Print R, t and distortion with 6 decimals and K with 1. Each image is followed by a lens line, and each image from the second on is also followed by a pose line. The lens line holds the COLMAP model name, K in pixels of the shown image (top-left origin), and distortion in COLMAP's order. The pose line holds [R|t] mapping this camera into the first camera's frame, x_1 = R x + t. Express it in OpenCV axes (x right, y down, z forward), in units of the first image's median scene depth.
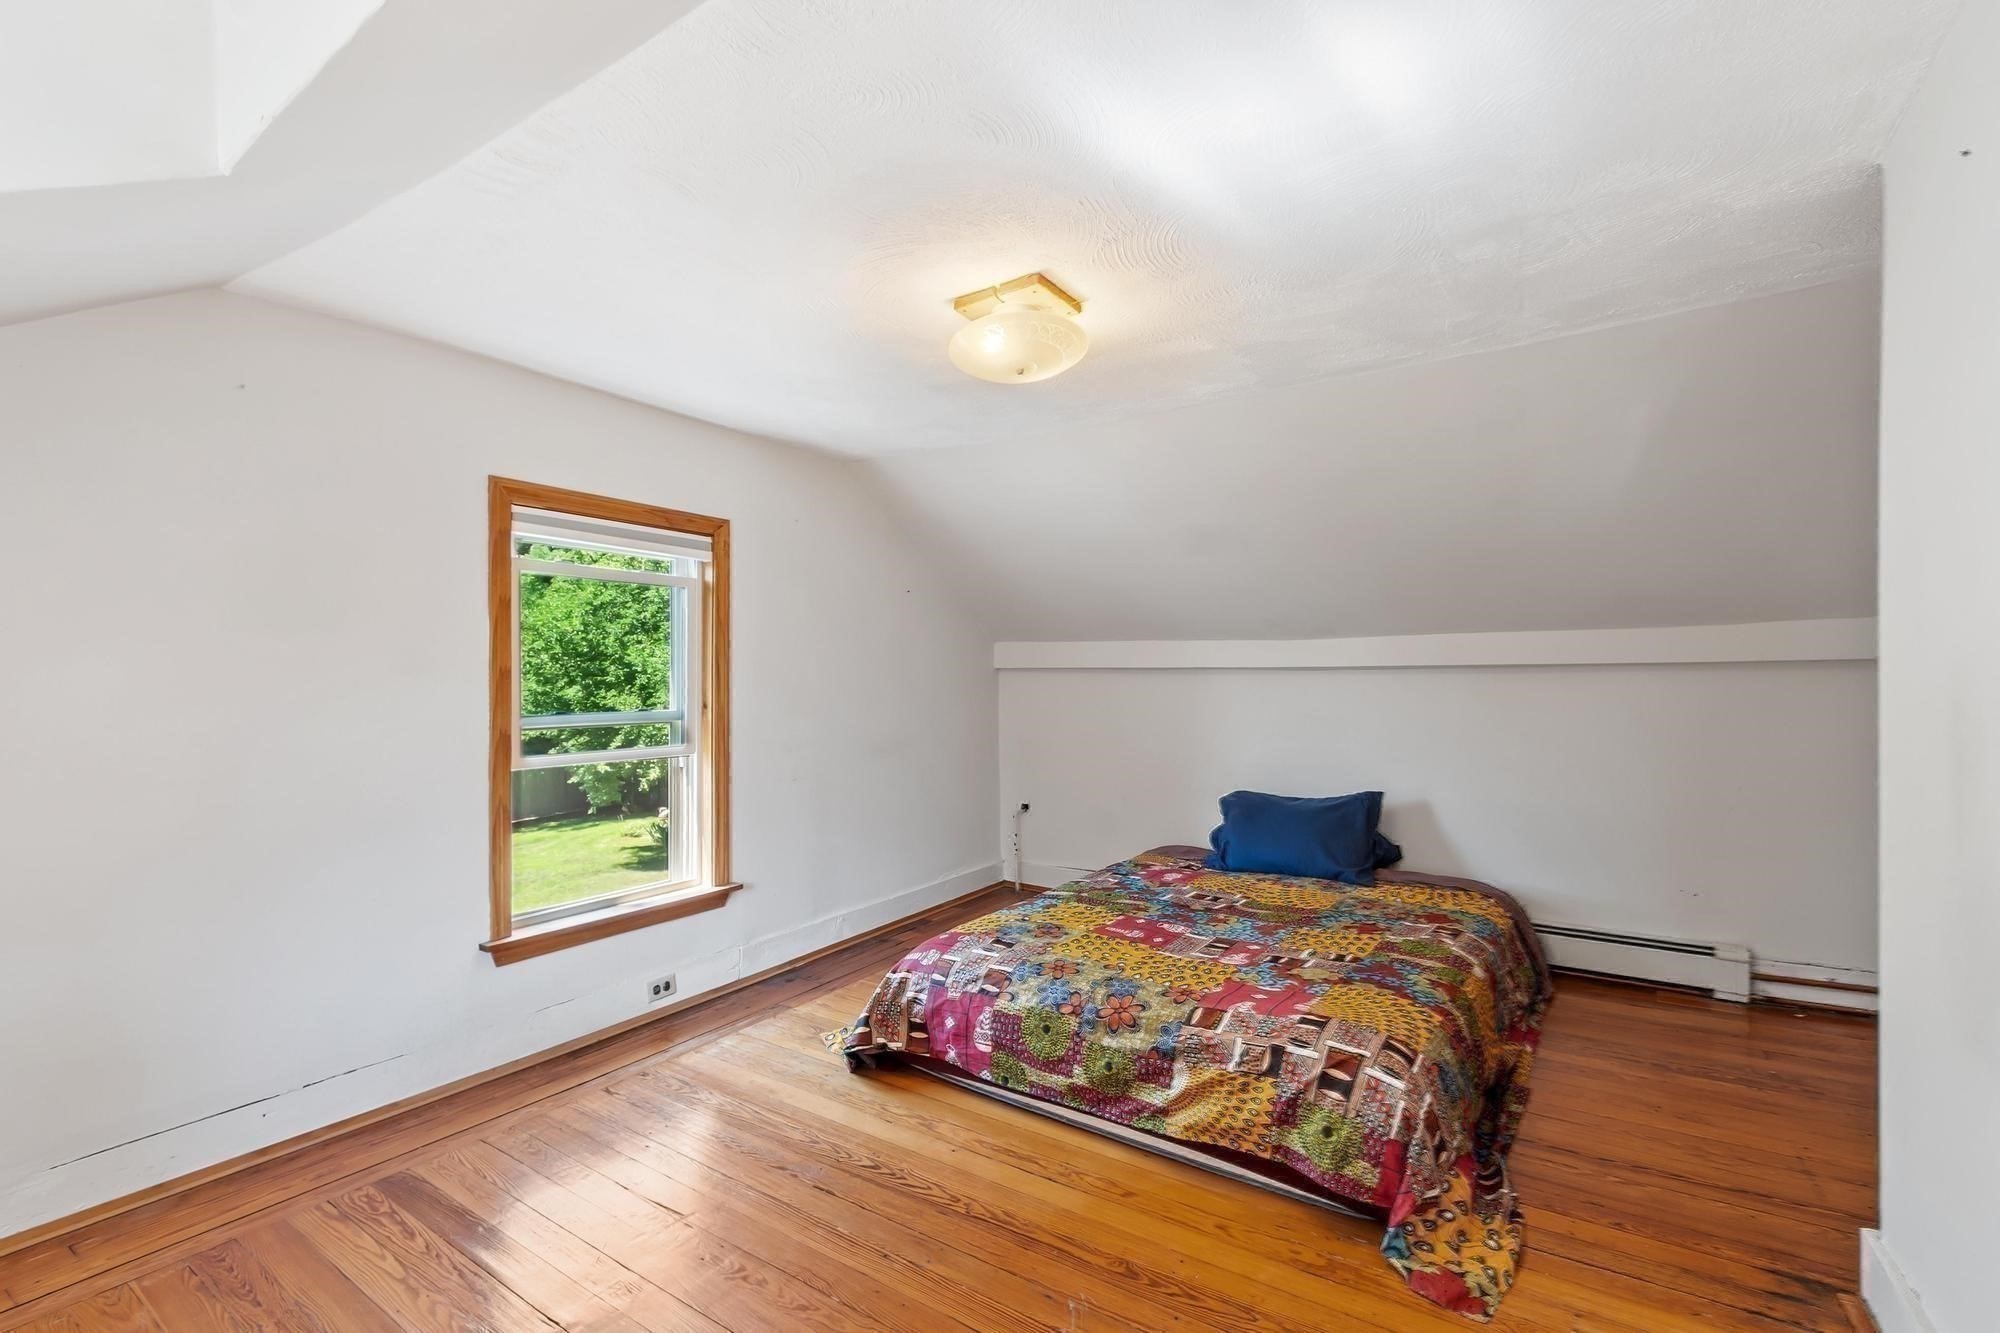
lens RADIAL K [[882.8, 0, 985.9], [0, 882.8, 668.9], [0, 0, 1]] dist [0.001414, 0.000520]
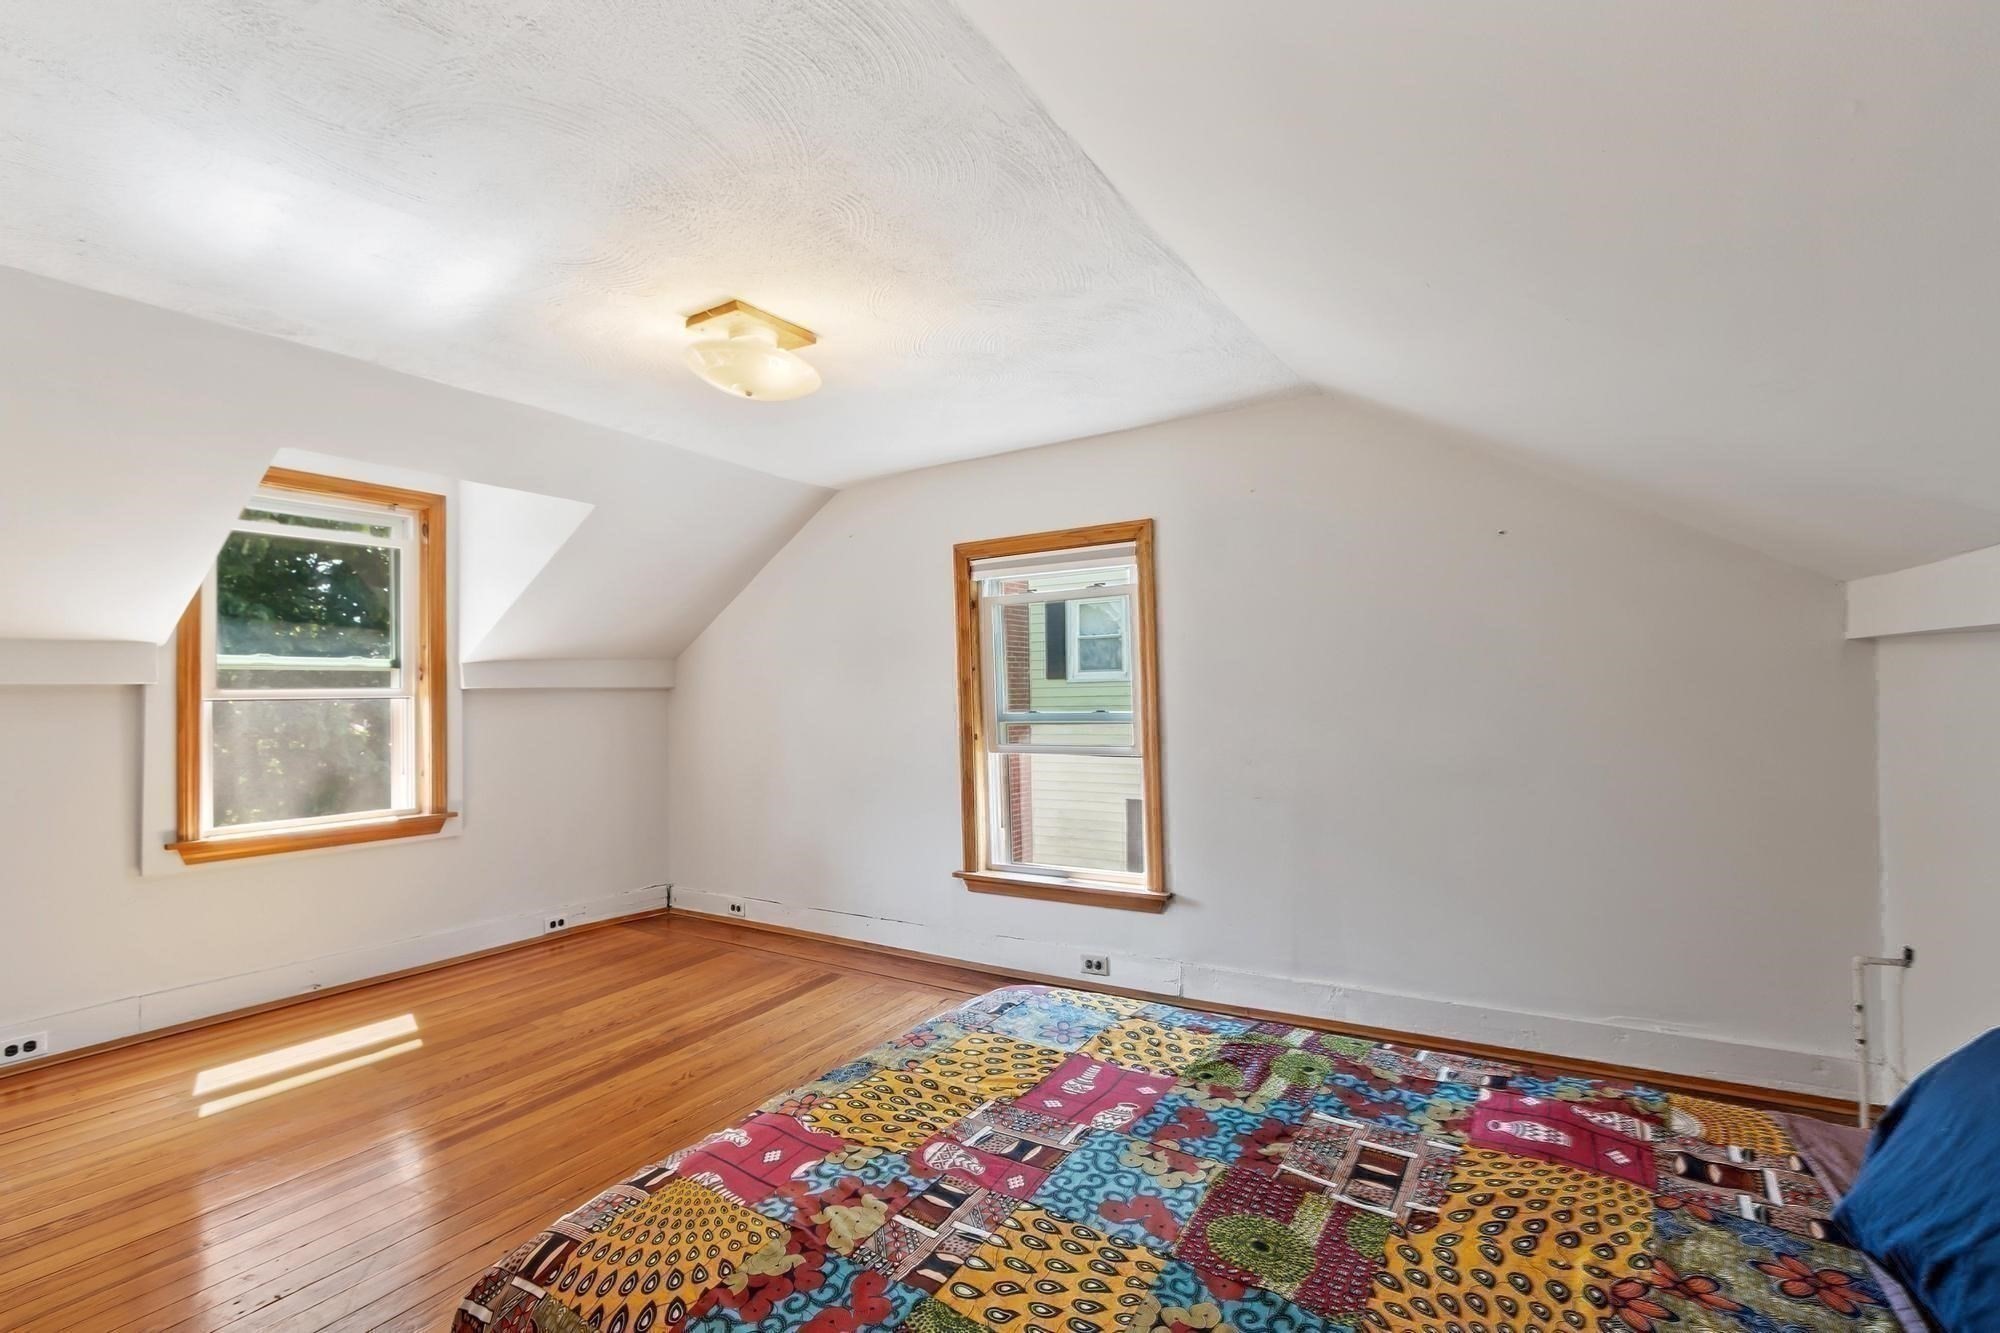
lens RADIAL K [[882.8, 0, 988.4], [0, 882.8, 676.1], [0, 0, 1]] dist [0.001414, 0.000520]
pose [[0.033143, -0.013347, -0.999362, 0.807924], [0.038238, 0.999196, -0.012077, 0.011220], [0.998719, -0.037813, 0.033626, 0.930592]]
